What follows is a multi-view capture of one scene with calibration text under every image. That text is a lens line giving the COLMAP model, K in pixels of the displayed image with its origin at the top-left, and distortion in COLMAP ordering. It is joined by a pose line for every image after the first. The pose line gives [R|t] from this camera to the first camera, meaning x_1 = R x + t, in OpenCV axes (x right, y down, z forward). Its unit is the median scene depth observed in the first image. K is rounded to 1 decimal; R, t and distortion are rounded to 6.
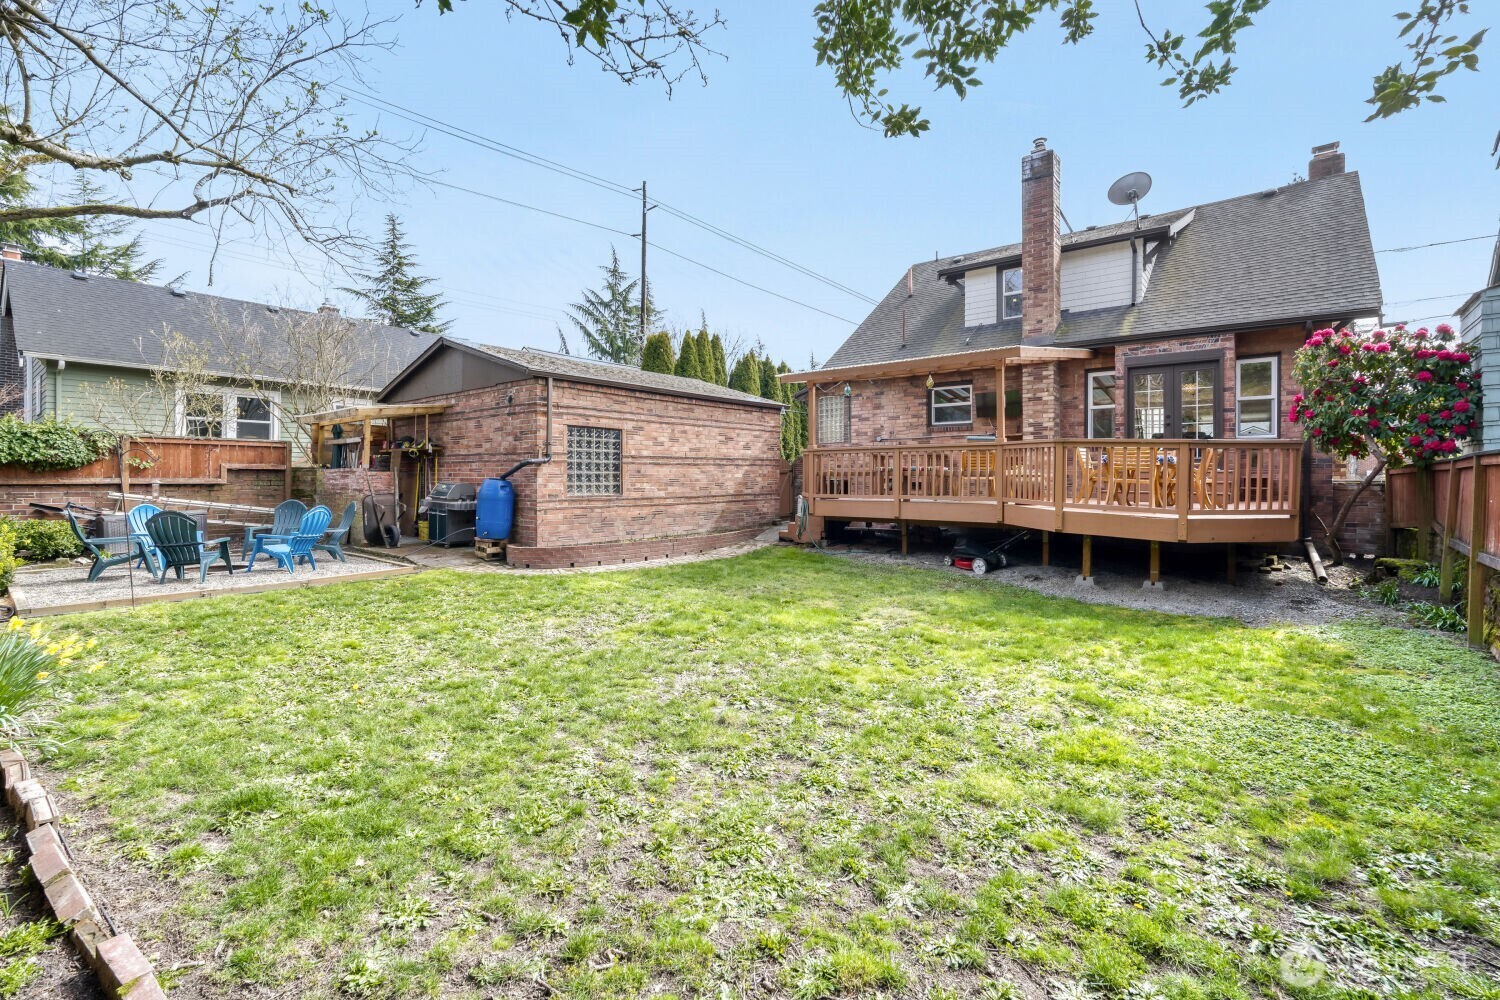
lens RADIAL K [[665.4, 0, 767.7], [0, 665.4, 478.4], [0, 0, 1]] dist [-0.018161, 0.005947]
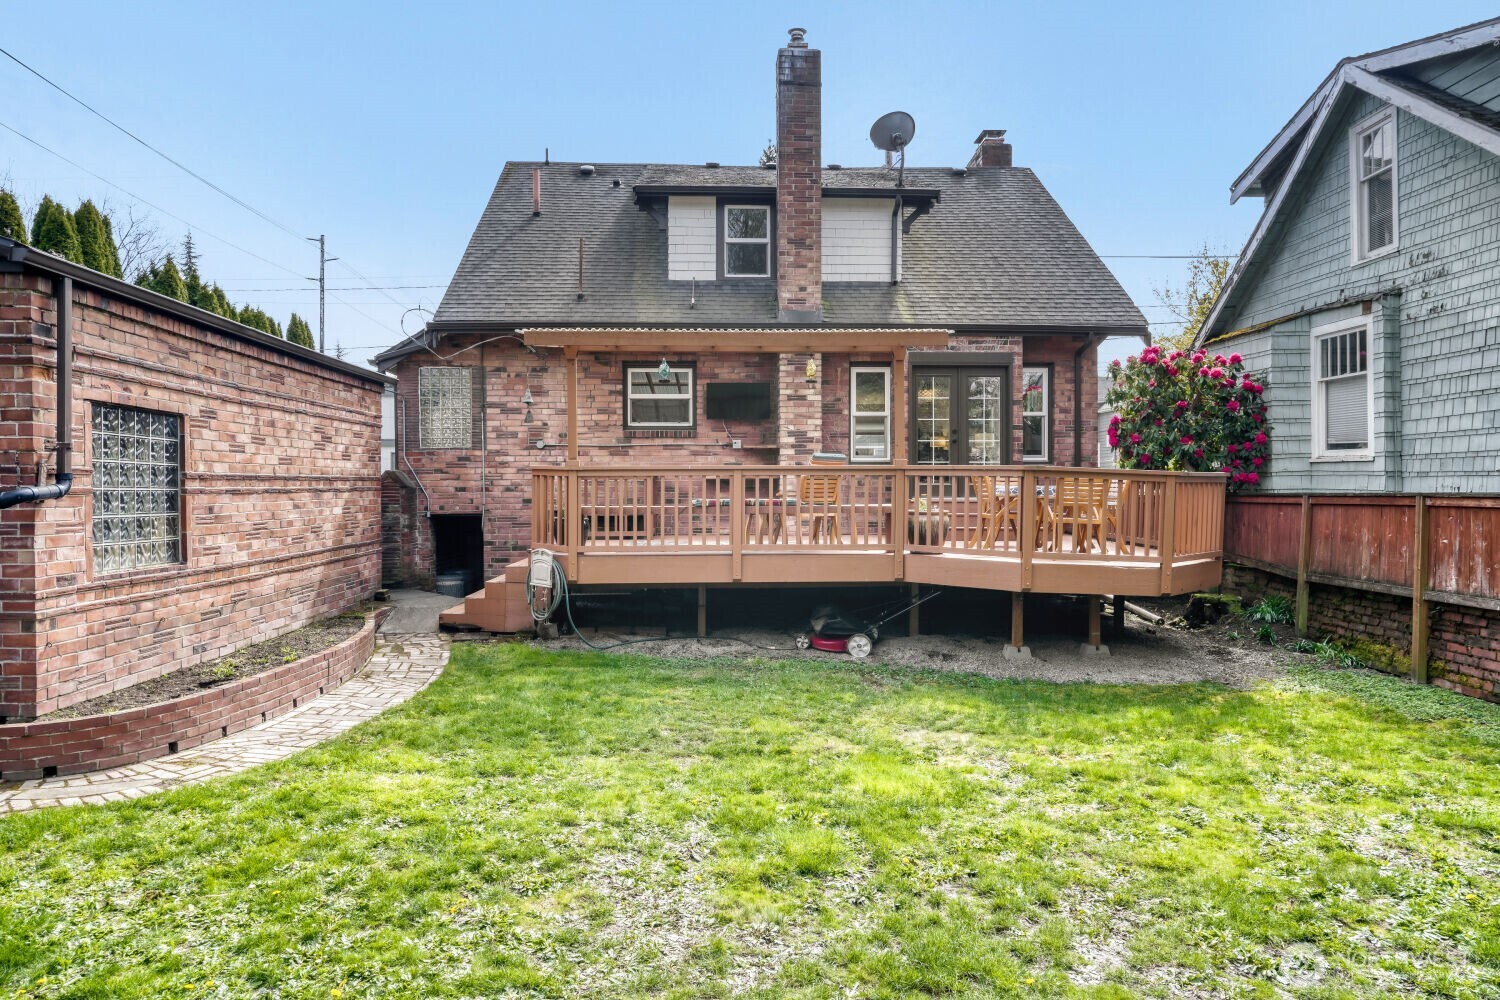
lens RADIAL K [[973.9, 0, 760.1], [0, 973.9, 508.0], [0, 0, 1]] dist [-0.008148, 0.000520]
pose [[0.757070, -0.013412, 0.653196, -0.323978], [0.002850, 0.999848, 0.017227, -0.020716], [-0.653327, -0.011180, 0.756993, 0.248099]]
